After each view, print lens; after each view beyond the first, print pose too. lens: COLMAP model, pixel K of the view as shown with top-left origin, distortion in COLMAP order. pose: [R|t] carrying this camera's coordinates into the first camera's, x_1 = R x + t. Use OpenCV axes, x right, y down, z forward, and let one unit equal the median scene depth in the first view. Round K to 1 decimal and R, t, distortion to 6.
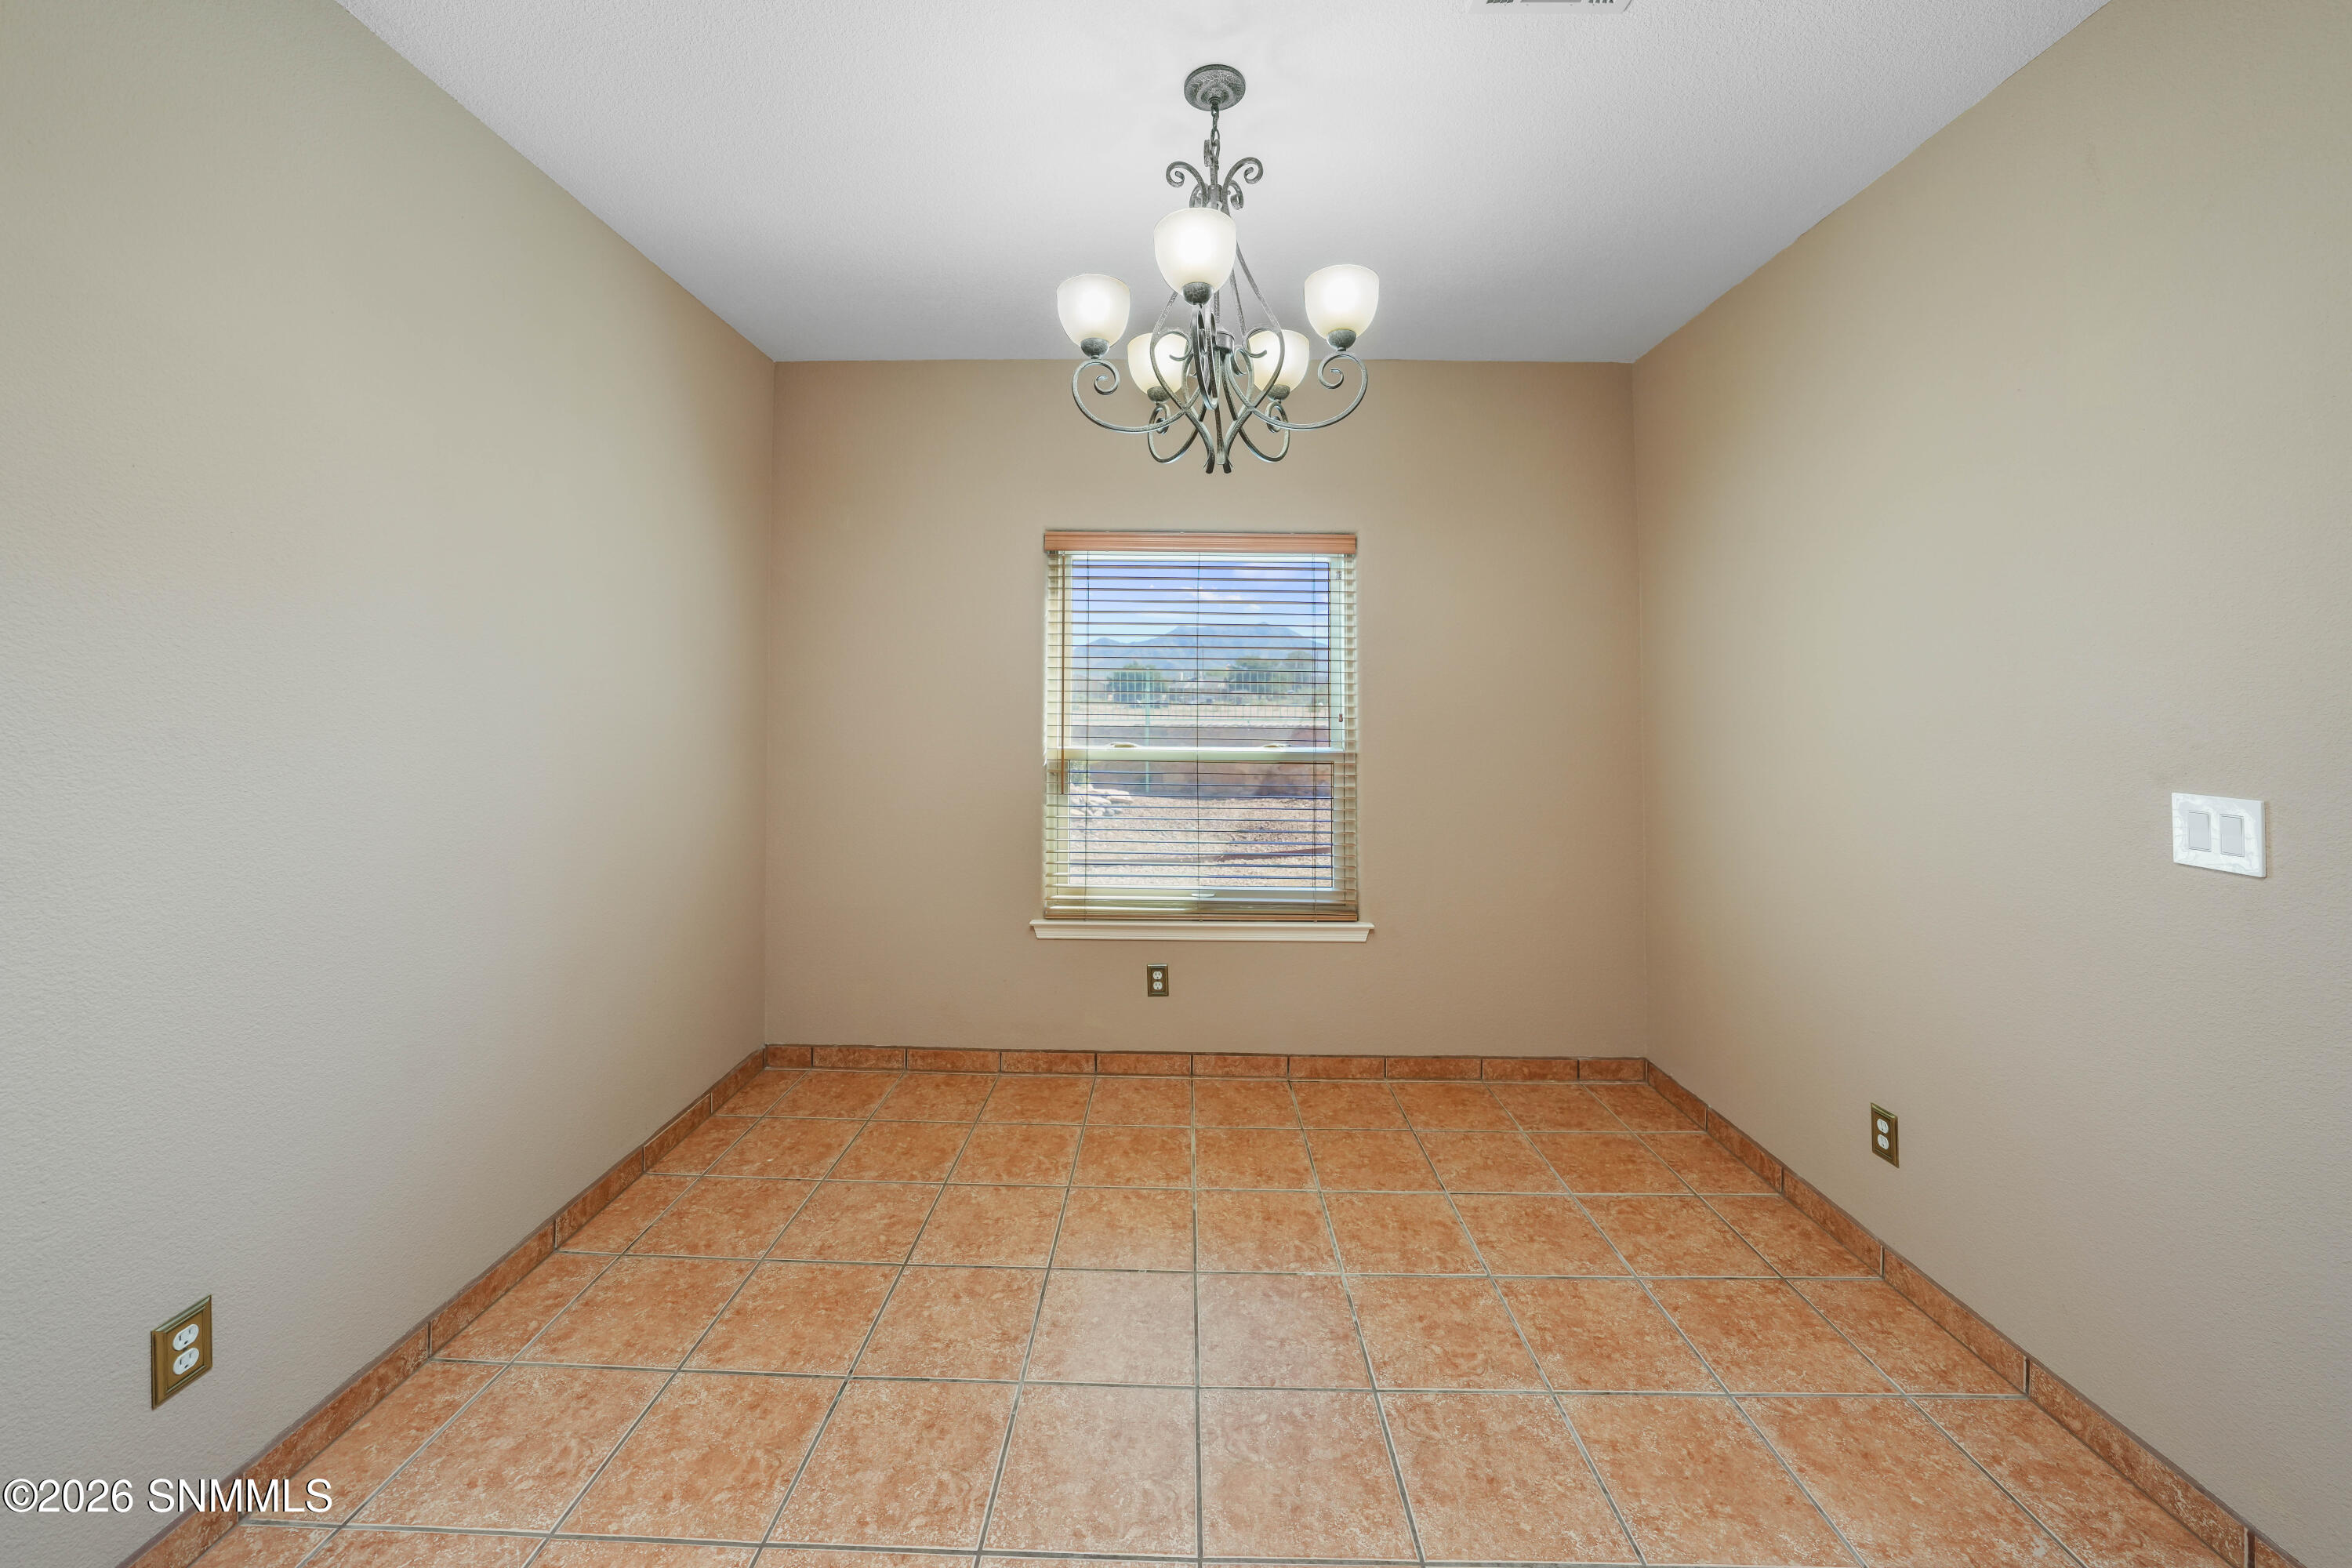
lens RADIAL K [[847.3, 0, 1163.1], [0, 847.3, 680.1], [0, 0, 1]] dist [-0.016126, -0.000045]
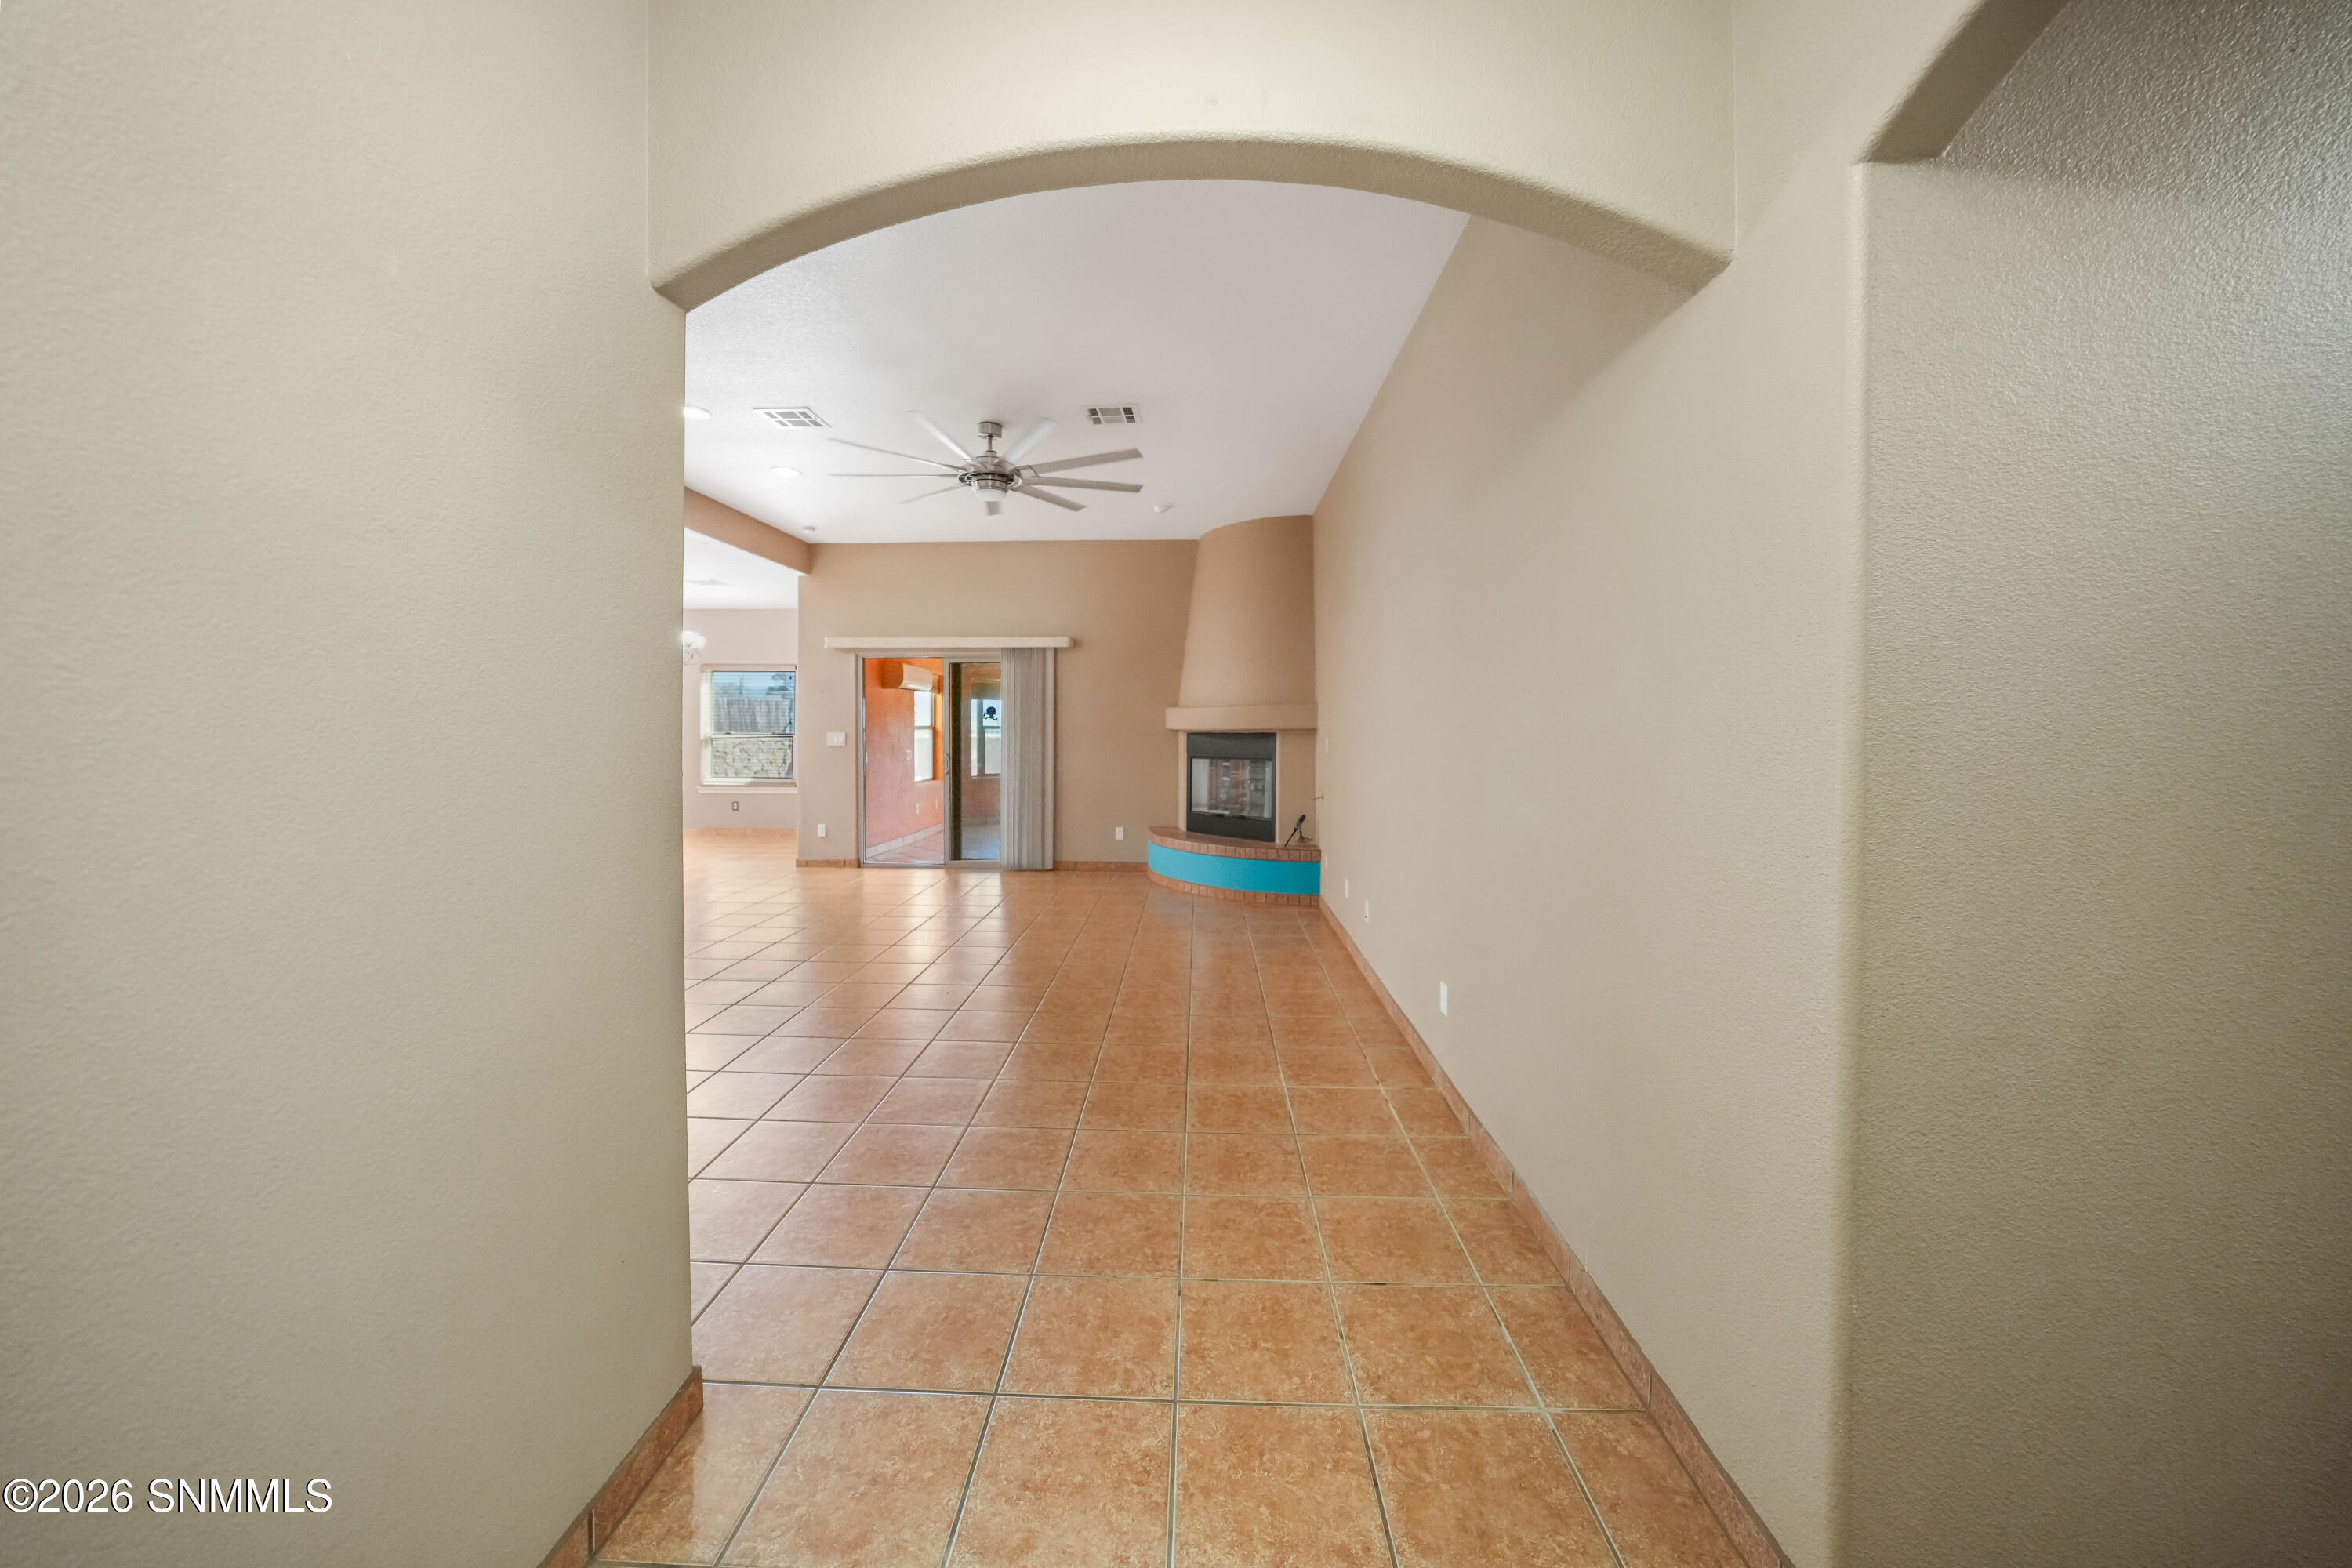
lens RADIAL K [[811.8, 0, 1176.0], [0, 811.8, 742.3], [0, 0, 1]] dist [-0.017225, -0.000008]
pose [[0.999996, 0.002422, -0.001184, 1.819800], [-0.002365, 0.998923, 0.046336, -0.031738], [0.001295, -0.046333, 0.998925, -2.225348]]
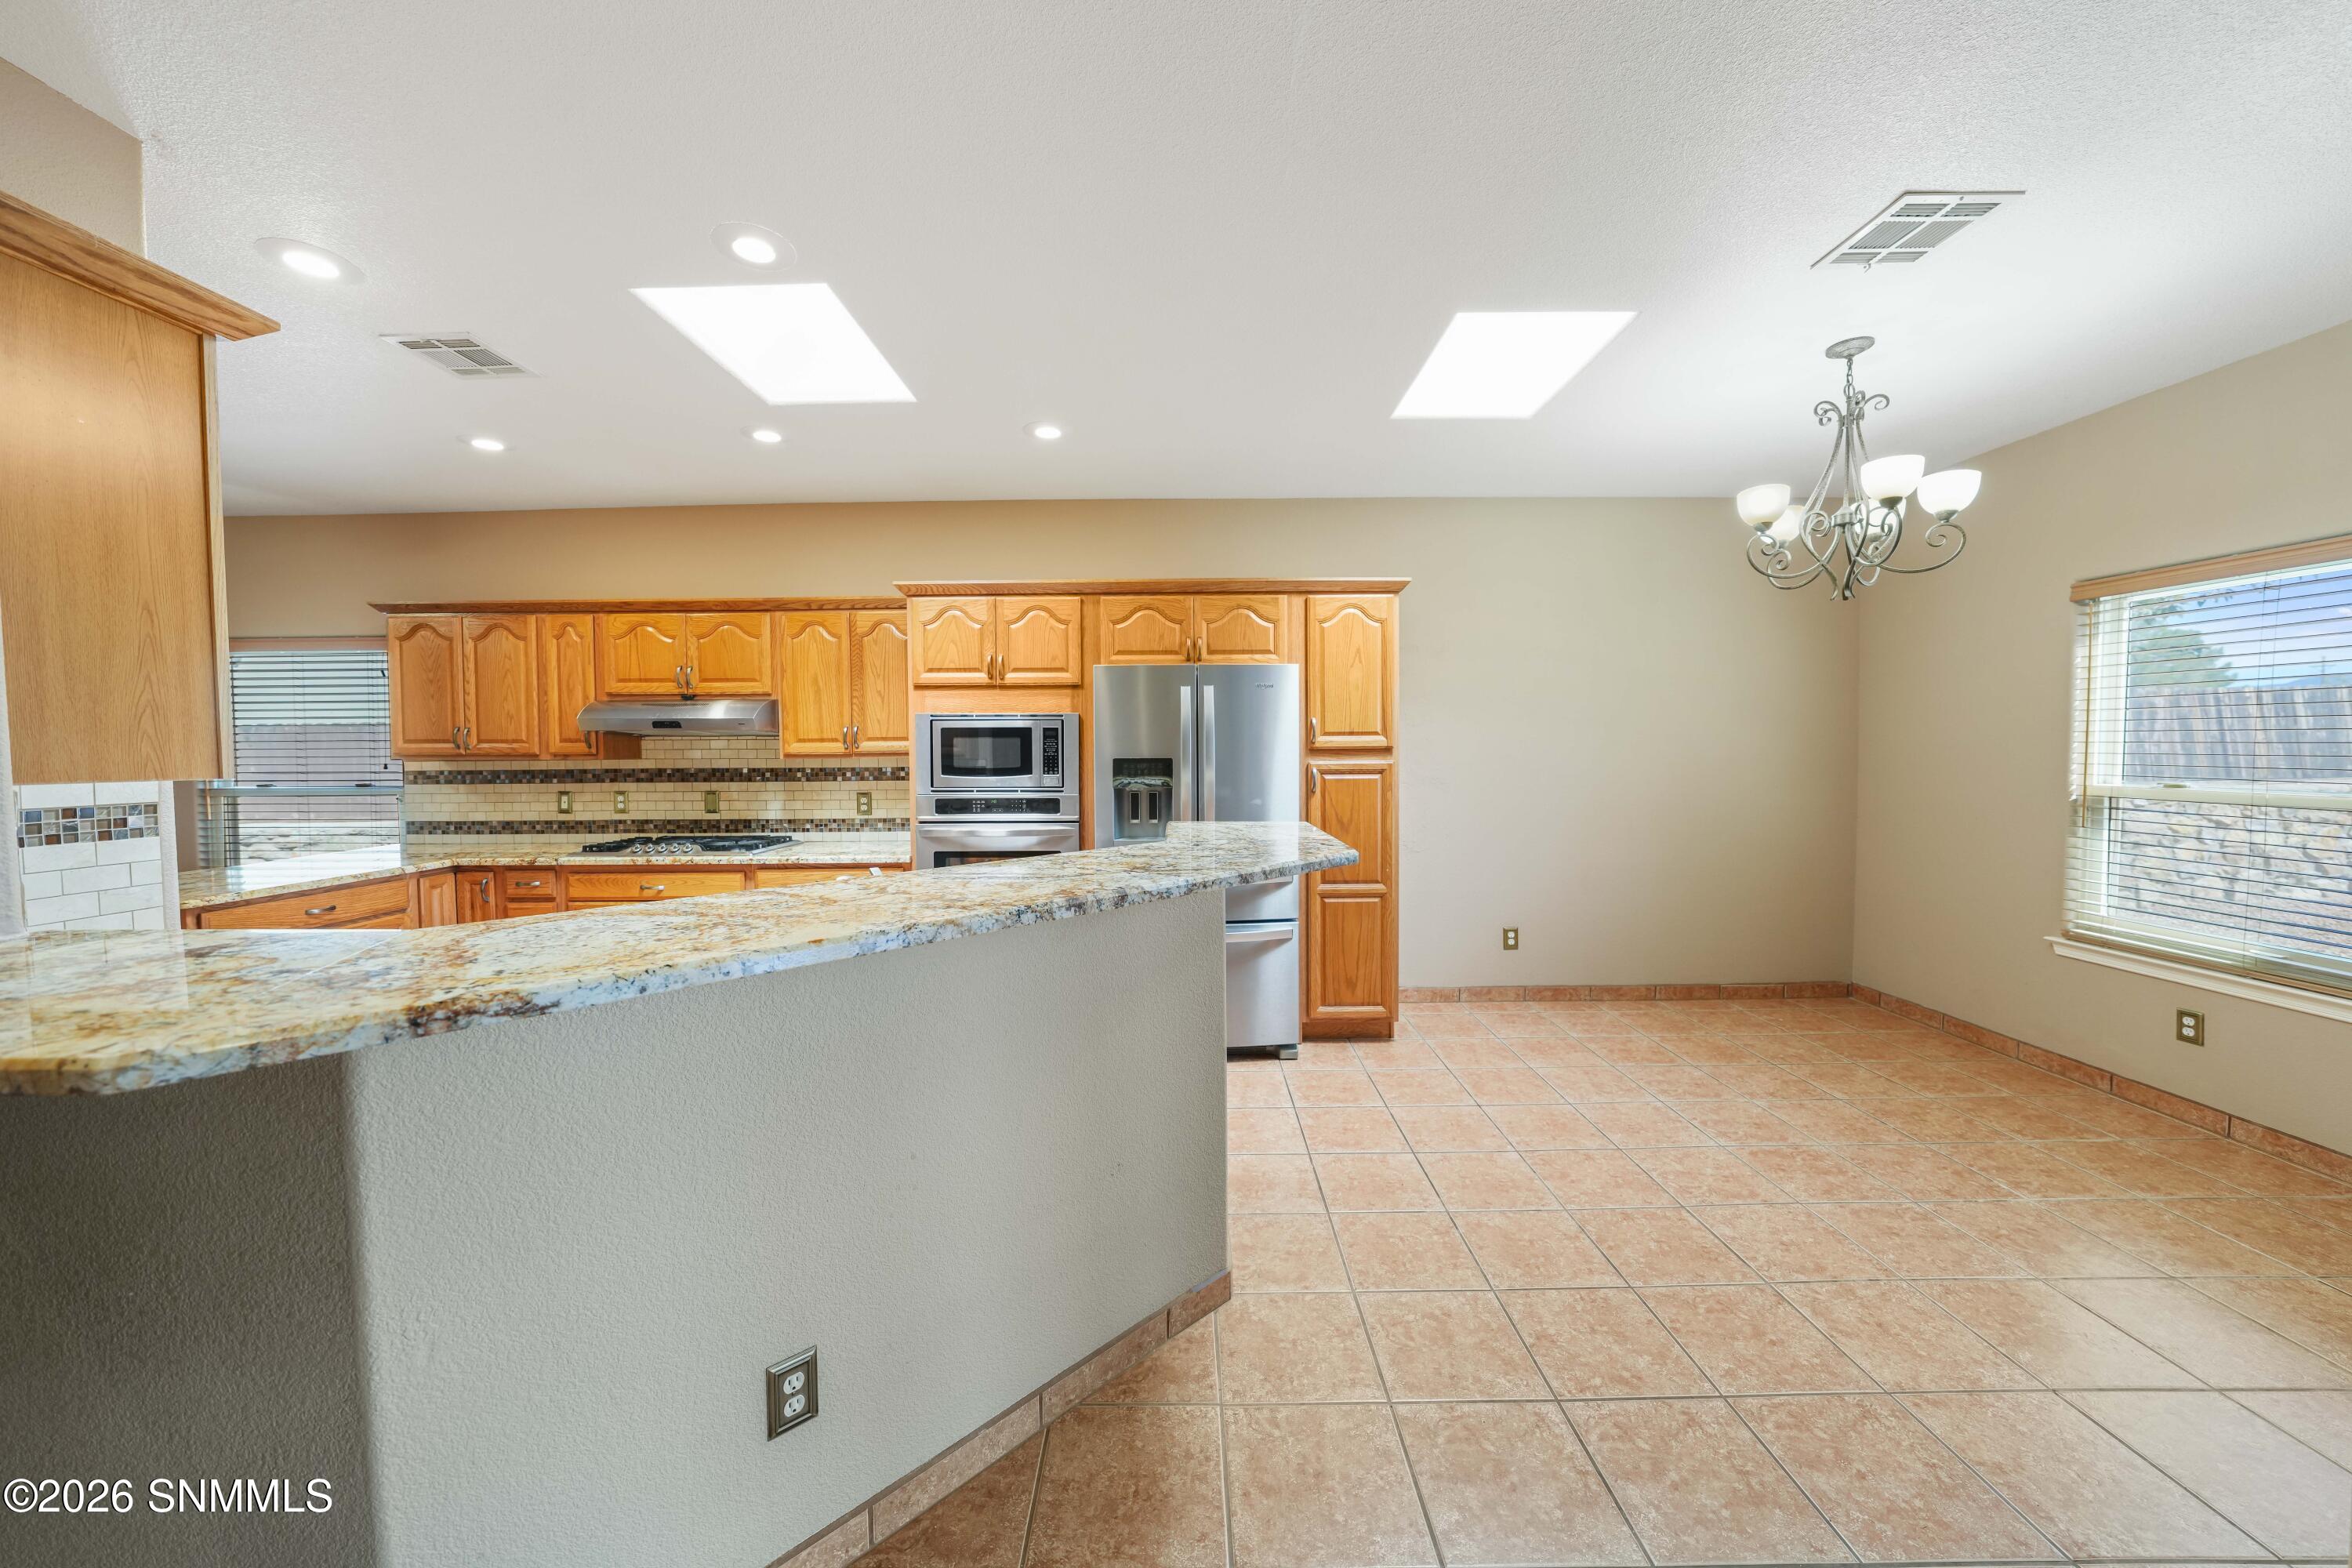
lens RADIAL K [[812.6, 0, 1176.0], [0, 812.6, 784.0], [0, 0, 1]] dist [-0.027215, 0.005957]
pose [[0.023919, 0.041097, -0.998869, 0.945350], [0.033766, 0.998551, 0.041892, -0.001727], [0.999144, -0.034730, 0.022497, -0.193906]]
